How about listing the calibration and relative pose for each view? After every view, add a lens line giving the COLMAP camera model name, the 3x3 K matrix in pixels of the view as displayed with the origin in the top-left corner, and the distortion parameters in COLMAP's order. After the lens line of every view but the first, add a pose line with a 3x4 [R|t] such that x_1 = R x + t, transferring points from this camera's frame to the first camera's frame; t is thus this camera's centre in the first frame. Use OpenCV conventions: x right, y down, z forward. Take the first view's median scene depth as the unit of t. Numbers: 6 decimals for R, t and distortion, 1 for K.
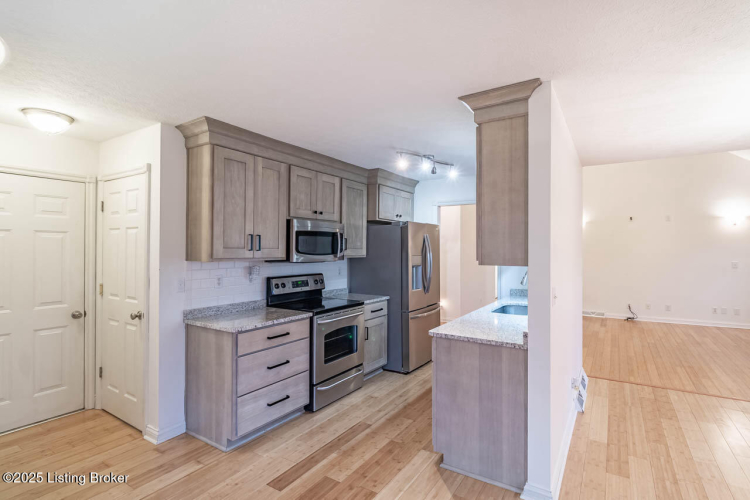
lens RADIAL K [[364.9, 0, 385.9], [0, 364.9, 247.2], [0, 0, 1]] dist [-0.000365, -0.000930]
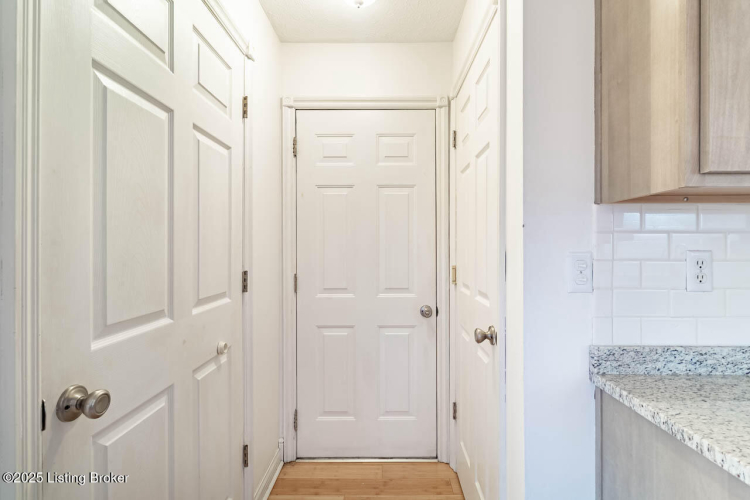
lens RADIAL K [[364.9, 0, 385.9], [0, 364.9, 247.2], [0, 0, 1]] dist [-0.000365, -0.000930]
pose [[0.528641, -0.006506, -0.848821, -0.338147], [0.008096, 0.999964, -0.002623, 0.073095], [0.848807, -0.005486, 0.528674, 0.608449]]
